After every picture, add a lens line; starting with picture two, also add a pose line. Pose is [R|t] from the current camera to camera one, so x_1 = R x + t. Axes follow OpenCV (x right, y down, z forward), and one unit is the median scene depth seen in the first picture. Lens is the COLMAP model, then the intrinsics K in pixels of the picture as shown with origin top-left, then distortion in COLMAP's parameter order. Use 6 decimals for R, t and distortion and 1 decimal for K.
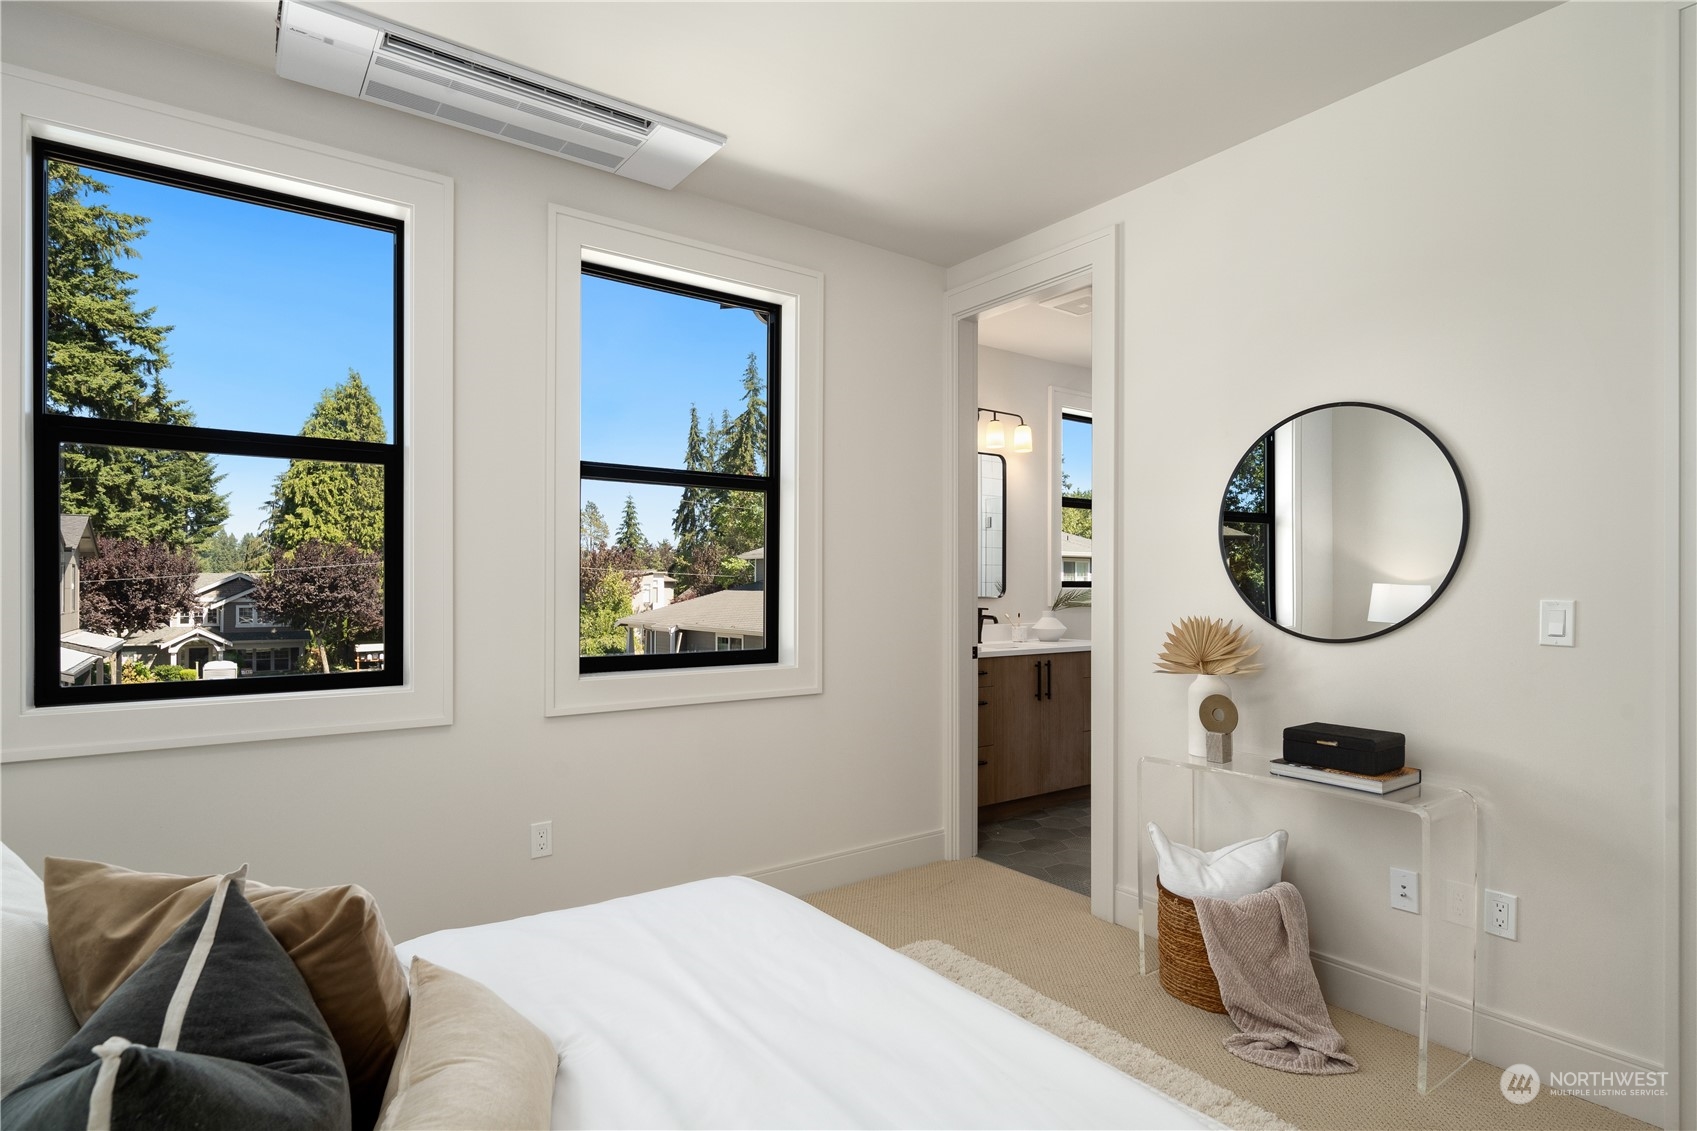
lens RADIAL K [[883.2, 0, 848.5], [0, 883.2, 565.5], [0, 0, 1]] dist [0.001737, 0.000658]
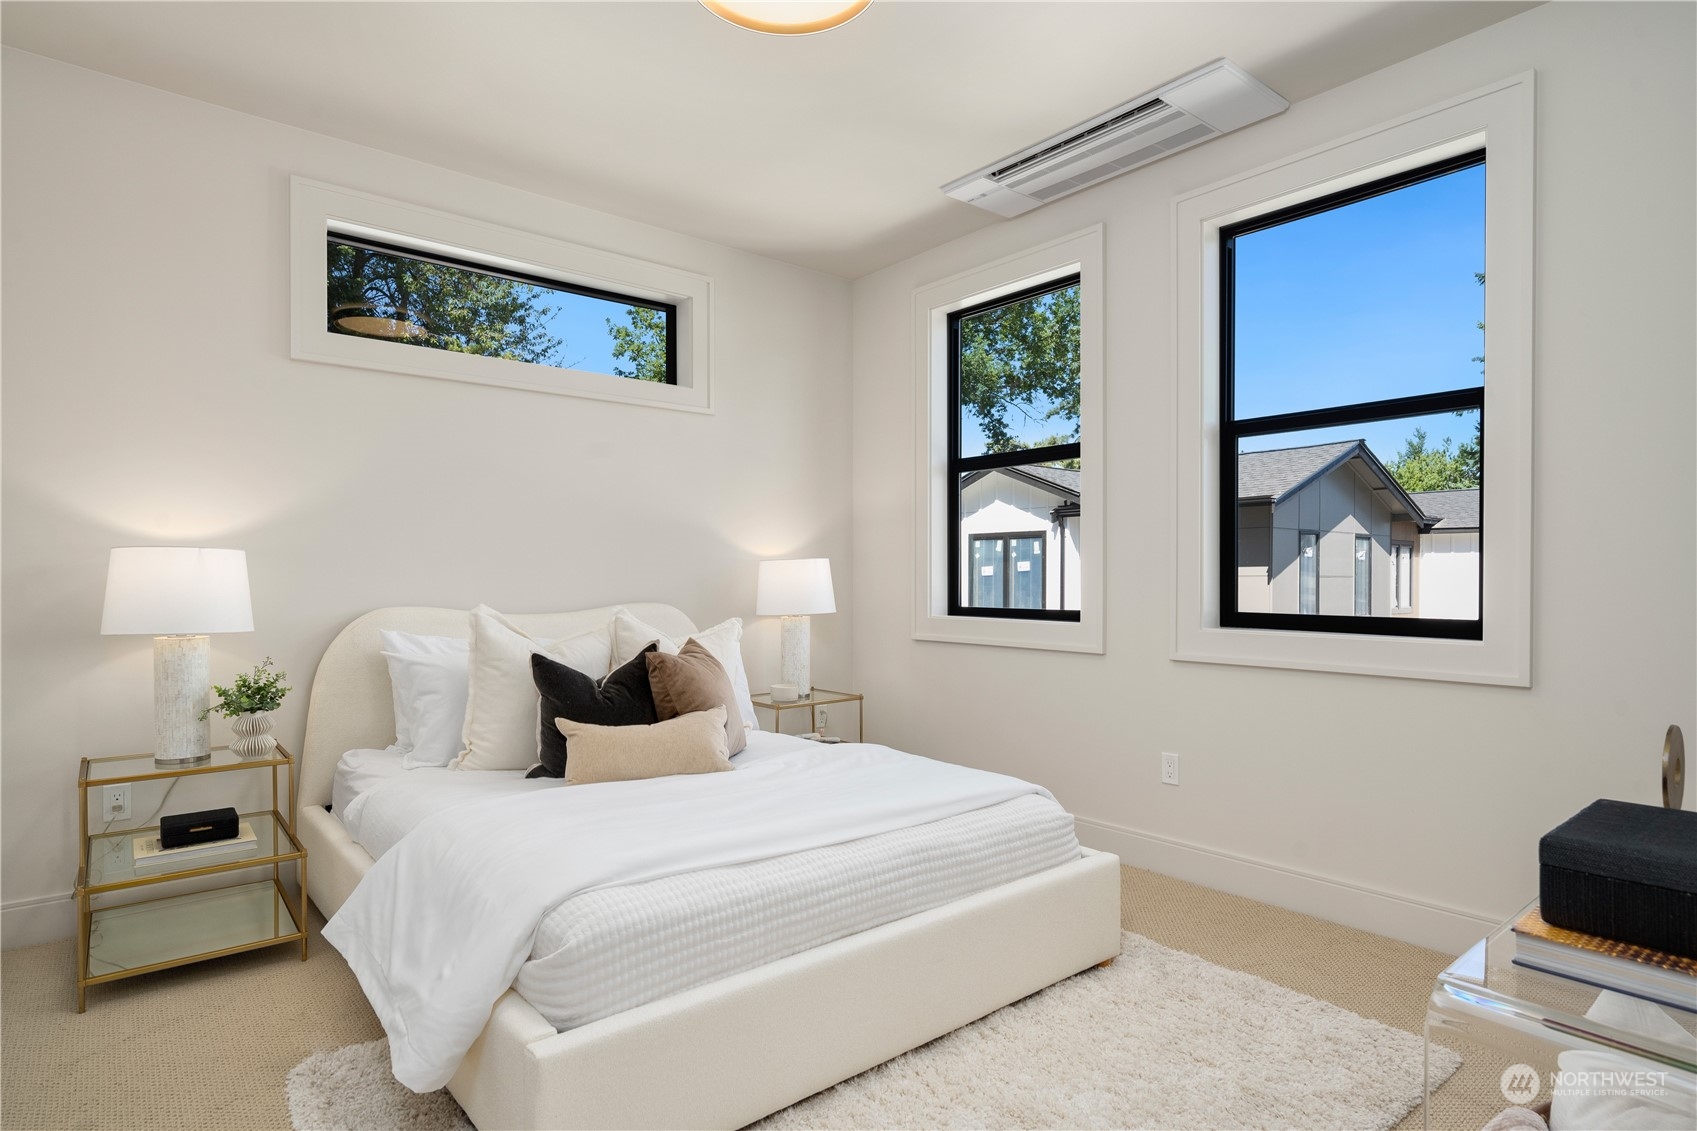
lens RADIAL K [[883.2, 0, 848.5], [0, 883.2, 565.5], [0, 0, 1]] dist [0.001737, 0.000658]
pose [[0.071209, -0.000369, -0.997461, 0.560009], [0.043169, 0.999064, 0.002713, 0.020515], [0.996527, -0.043253, 0.071158, 0.383160]]
